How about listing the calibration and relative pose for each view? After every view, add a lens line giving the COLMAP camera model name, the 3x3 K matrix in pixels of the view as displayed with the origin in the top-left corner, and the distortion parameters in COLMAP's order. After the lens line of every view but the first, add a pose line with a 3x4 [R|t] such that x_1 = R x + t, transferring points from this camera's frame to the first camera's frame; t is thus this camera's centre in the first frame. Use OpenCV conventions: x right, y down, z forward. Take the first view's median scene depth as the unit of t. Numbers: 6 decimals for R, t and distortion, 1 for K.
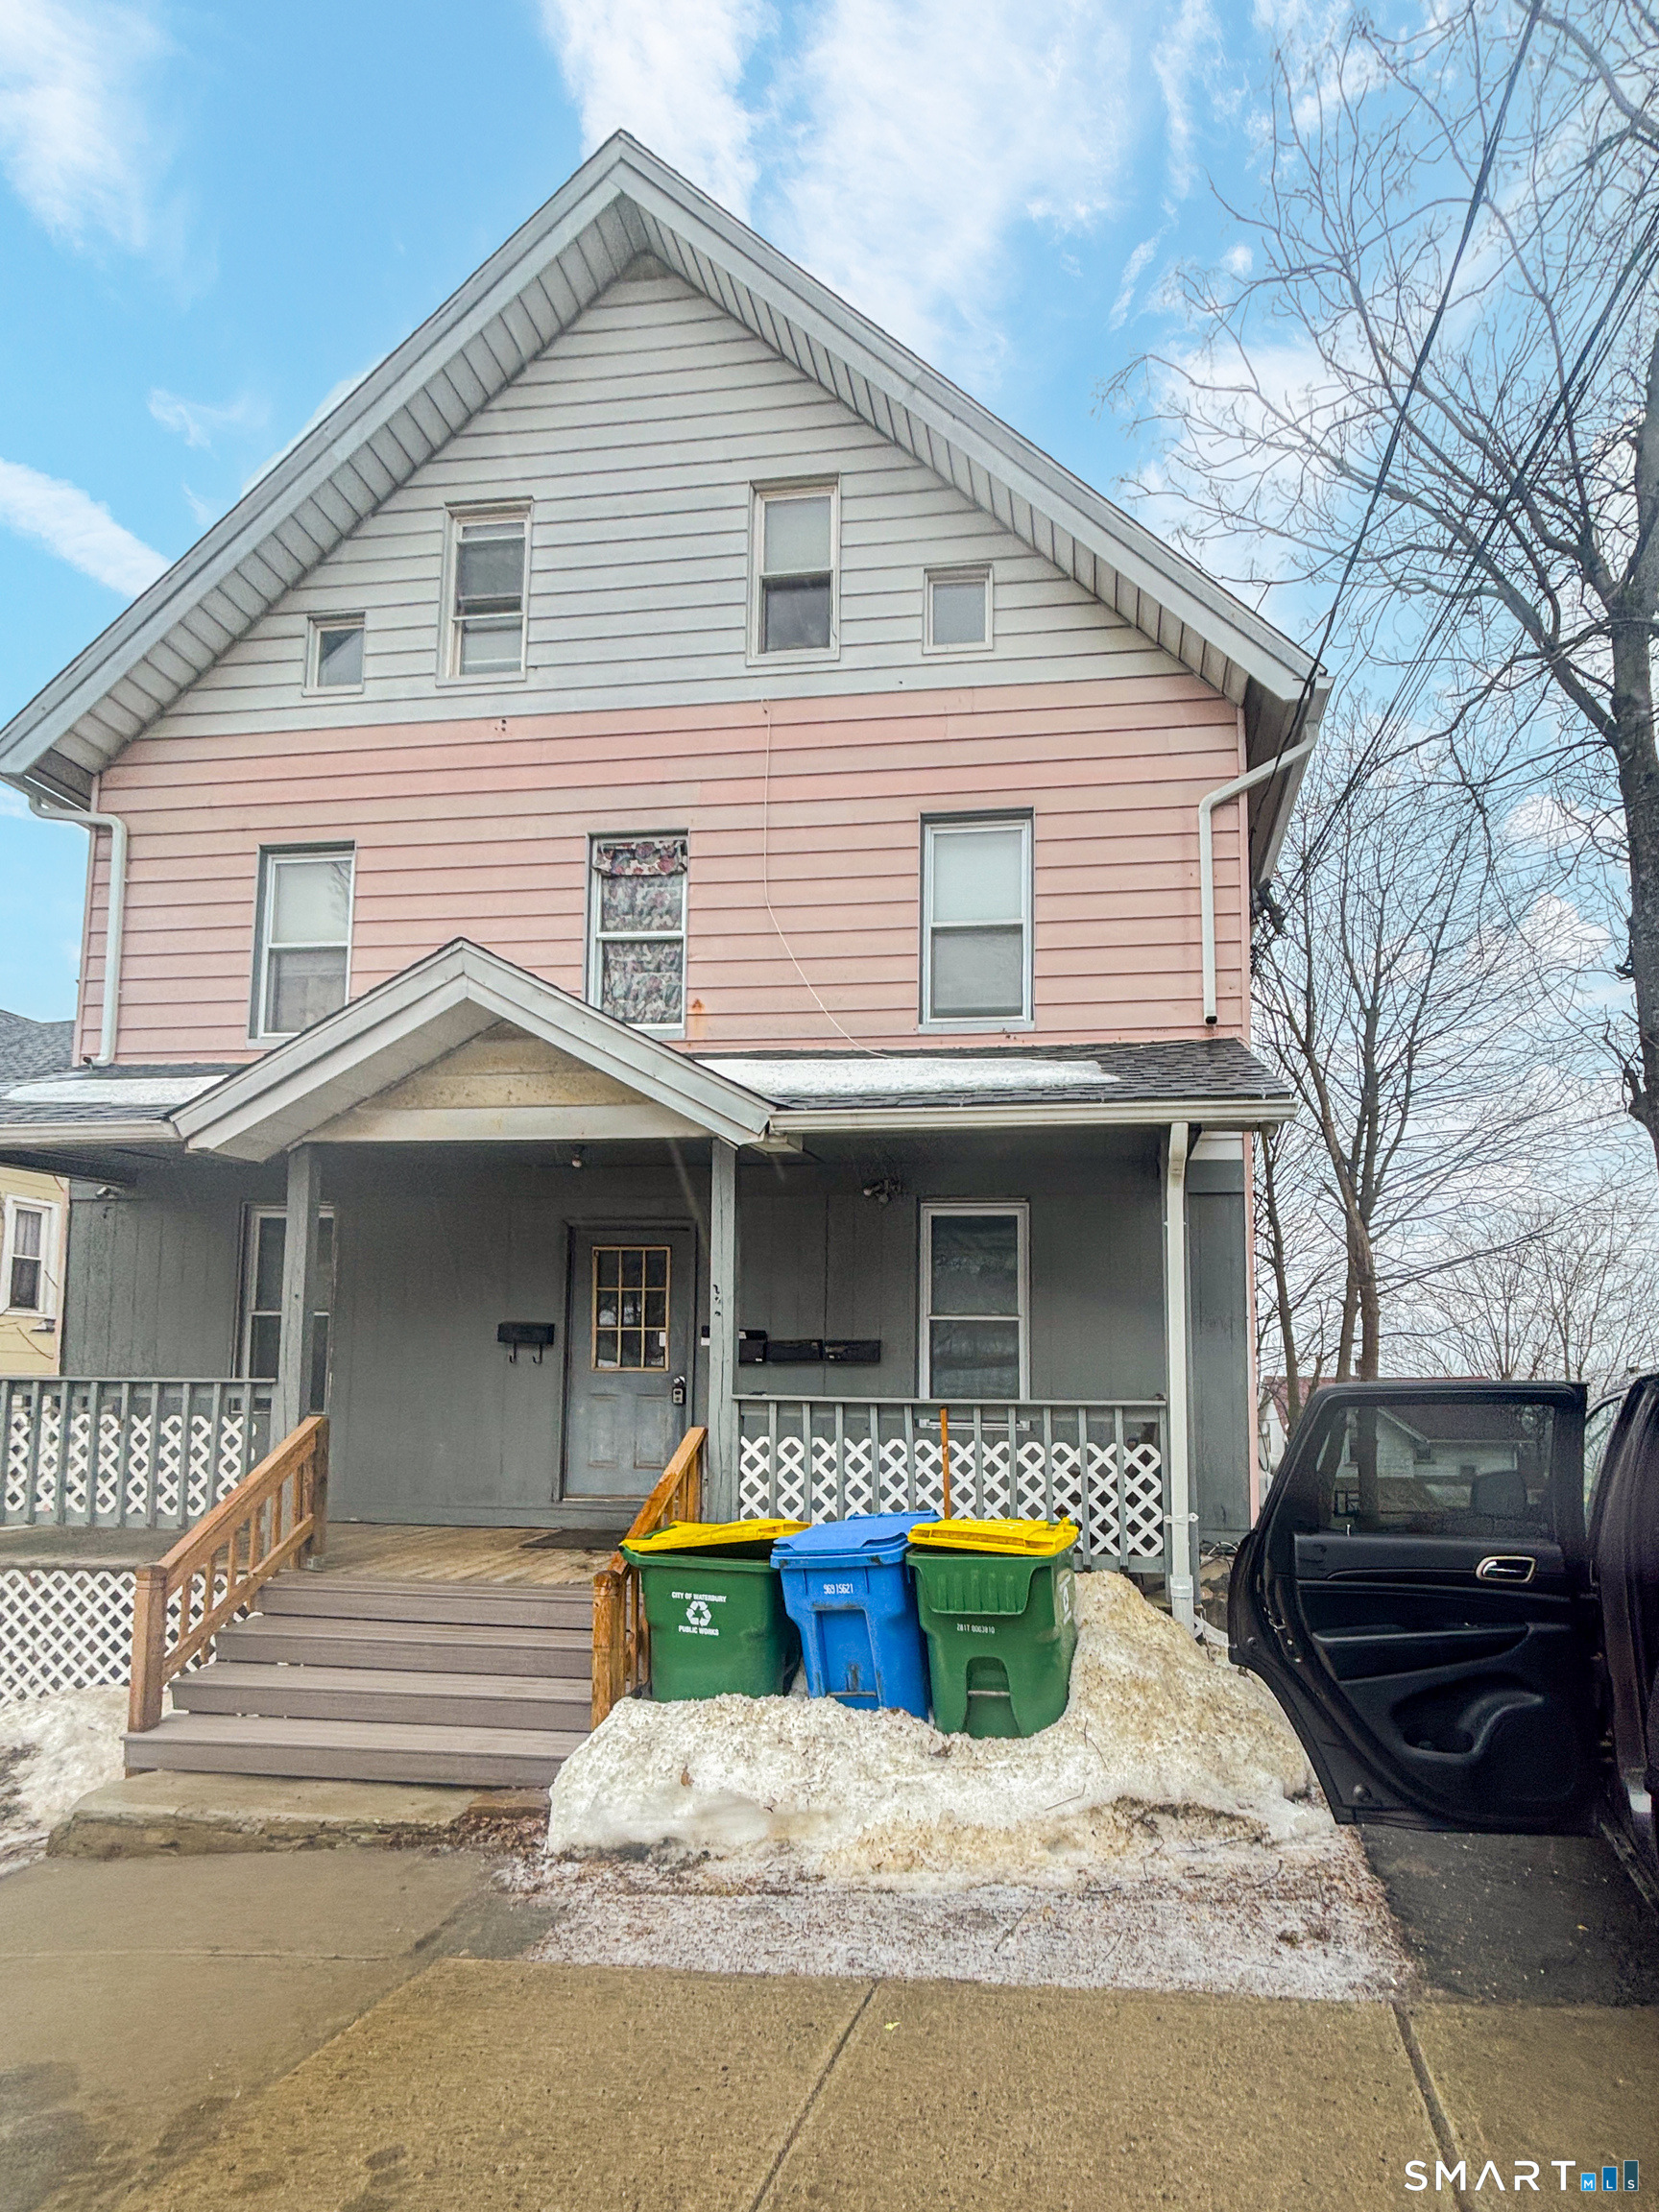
lens RADIAL K [[964.9, 0, 708.2], [0, 964.9, 1056.0], [0, 0, 1]] dist [-0.000731, 0.000298]
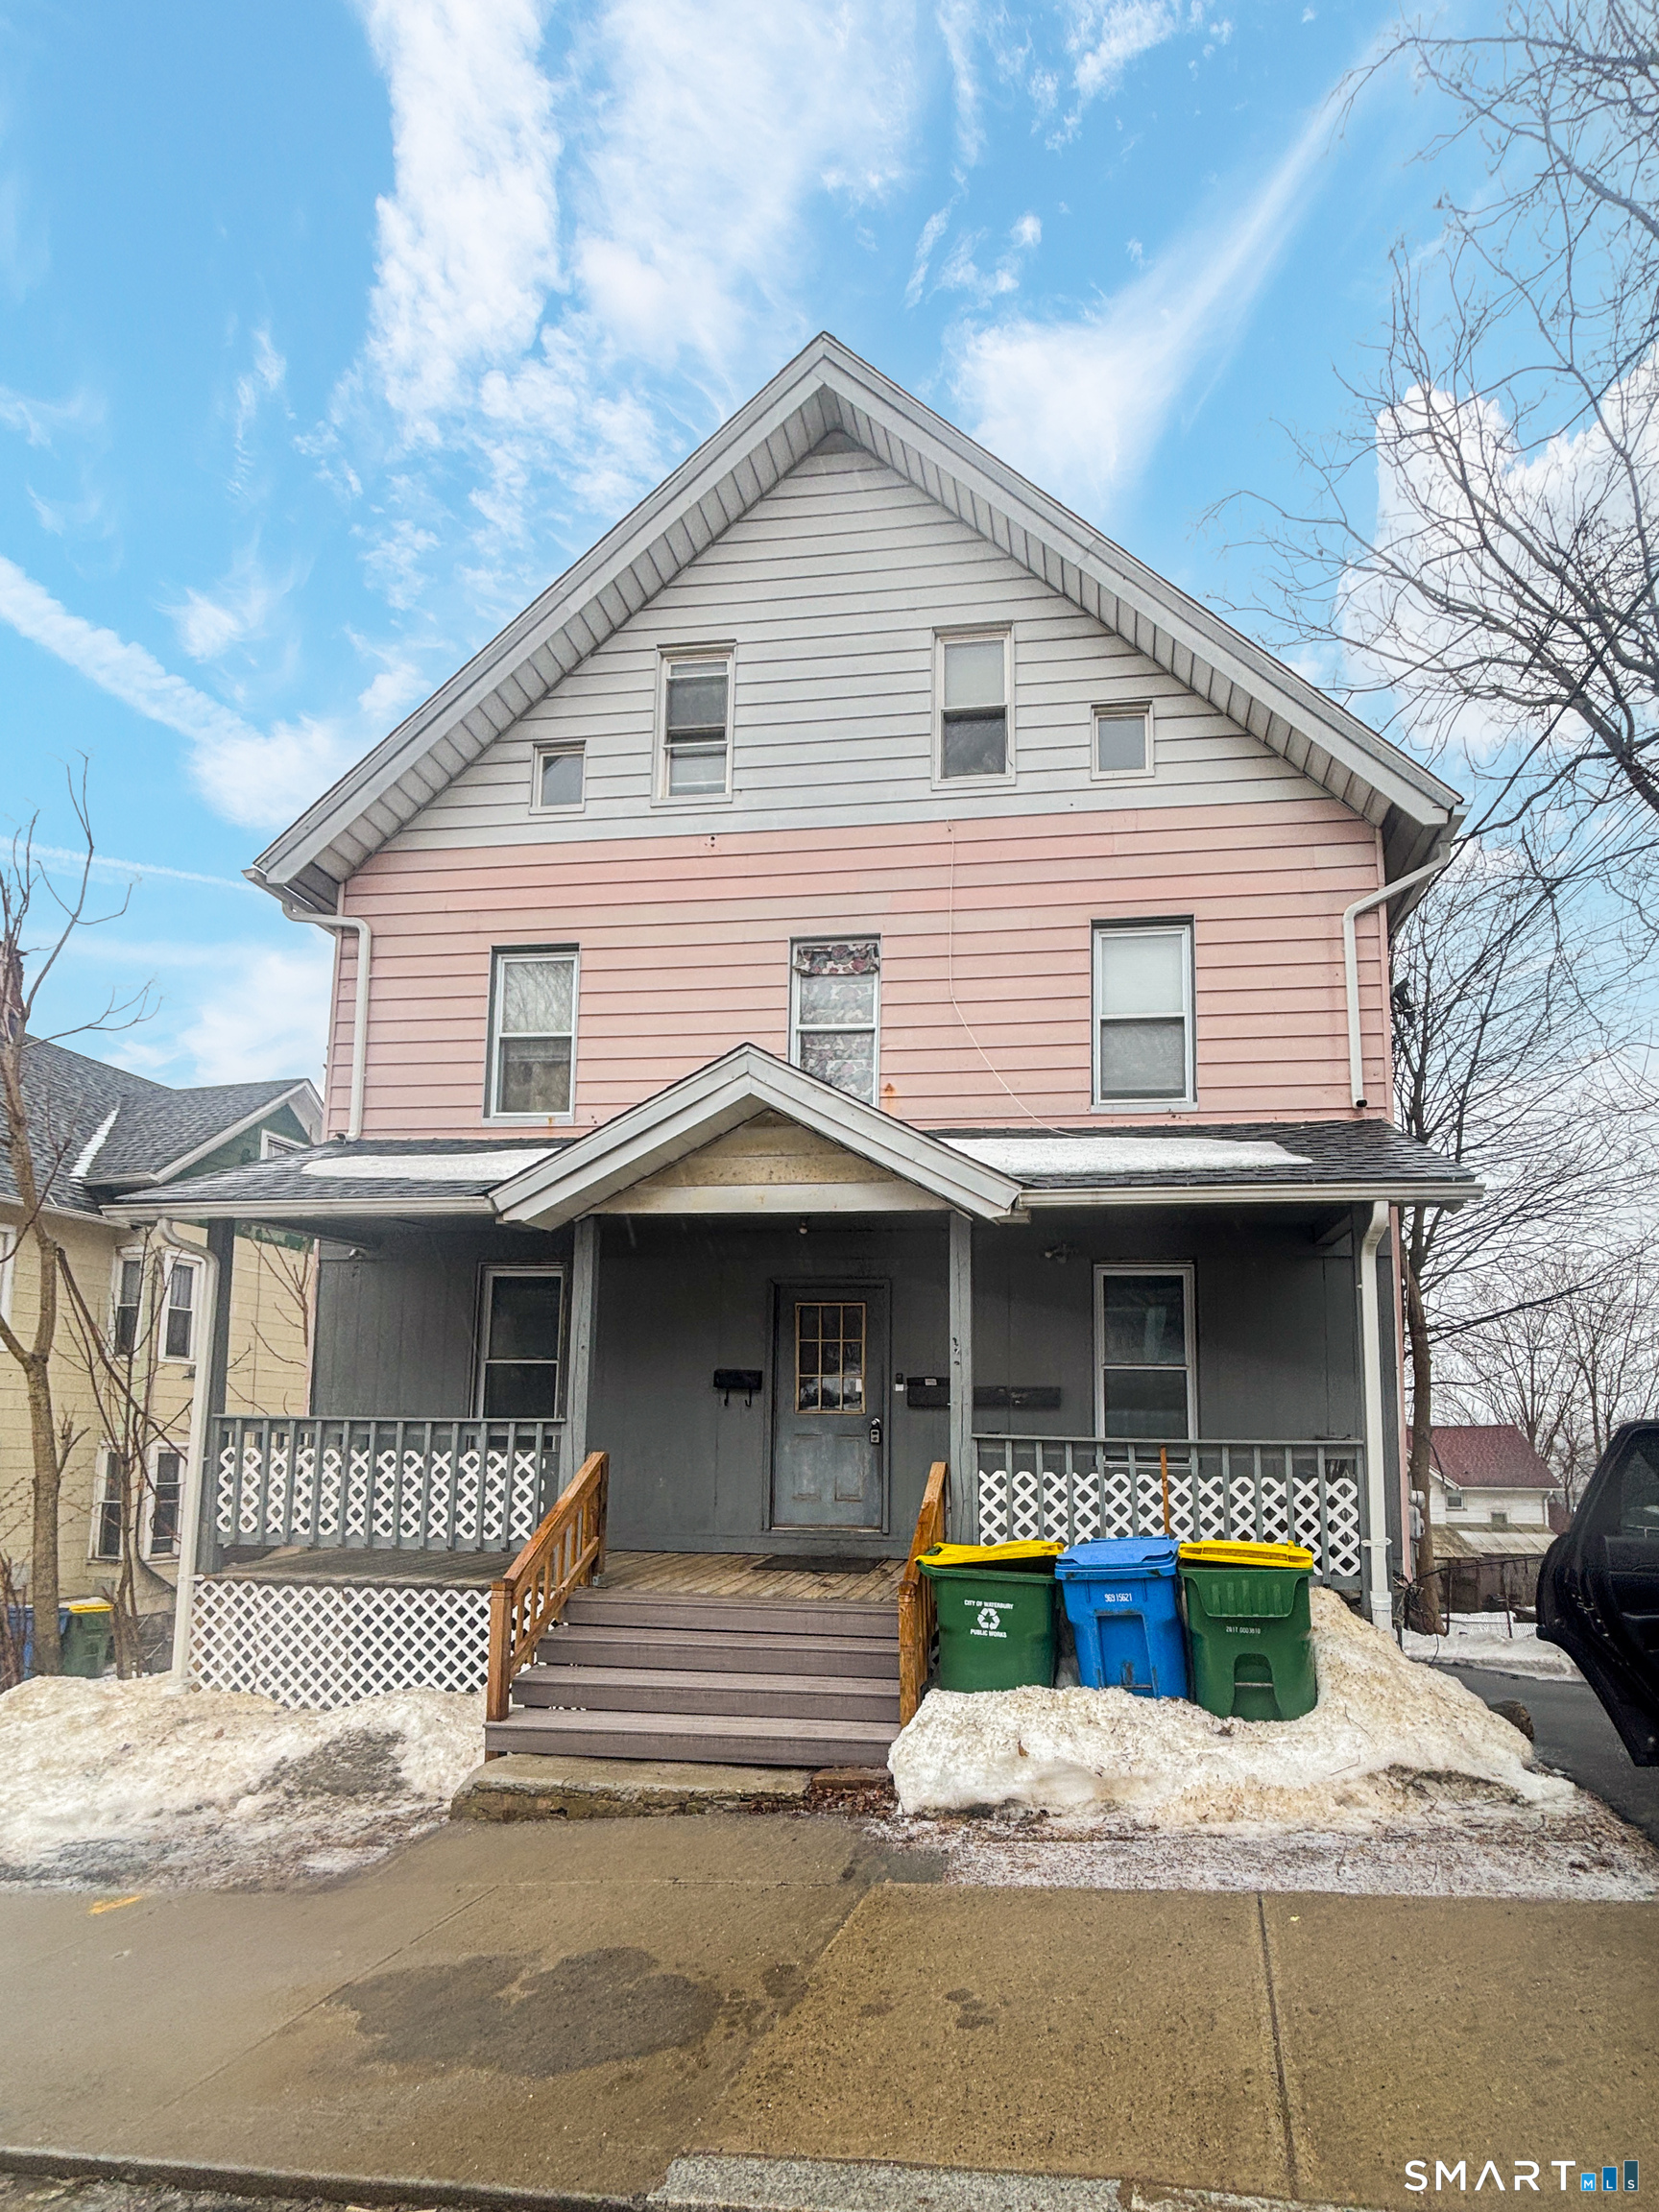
lens RADIAL K [[896.5, 0, 810.3], [0, 896.5, 1101.4], [0, 0, 1]] dist [-0.000319, 0.000276]
pose [[0.999934, -0.001335, -0.011398, -0.136621], [0.001089, 0.999767, -0.021563, -0.021311], [0.011424, 0.021549, 0.999703, -0.073393]]
